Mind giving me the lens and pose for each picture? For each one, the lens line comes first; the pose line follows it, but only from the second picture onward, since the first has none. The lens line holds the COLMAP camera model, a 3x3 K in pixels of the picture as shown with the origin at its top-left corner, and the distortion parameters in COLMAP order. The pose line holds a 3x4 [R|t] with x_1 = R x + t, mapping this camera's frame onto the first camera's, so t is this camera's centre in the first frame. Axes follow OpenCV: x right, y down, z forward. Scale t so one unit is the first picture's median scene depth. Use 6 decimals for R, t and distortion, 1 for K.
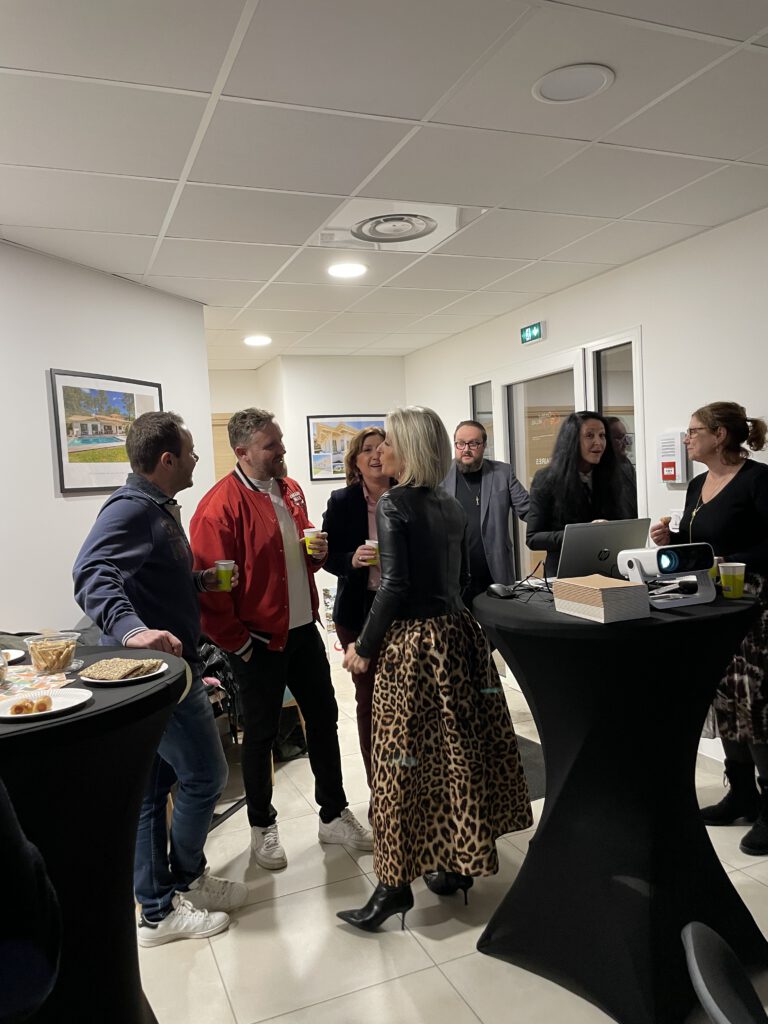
lens RADIAL K [[773.6, 0, 384.0], [0, 773.6, 512.0], [0, 0, 1]] dist [0.067748, 0.000501]
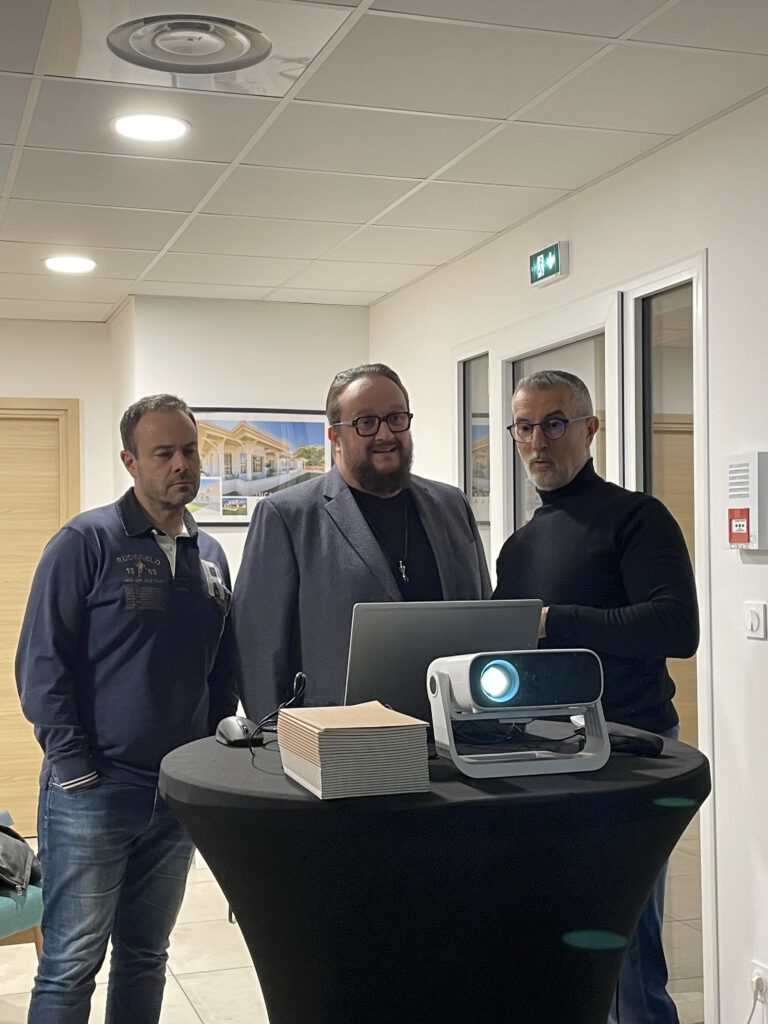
lens RADIAL K [[1397.2, 0, 384.0], [0, 1397.2, 512.0], [0, 0, 1]] dist [-0.003230, 0.798306]
pose [[0.996900, 0.043763, -0.065386, 0.180508], [-0.047922, 0.996834, -0.063448, 0.008284], [0.062403, 0.066385, 0.995841, 0.054435]]
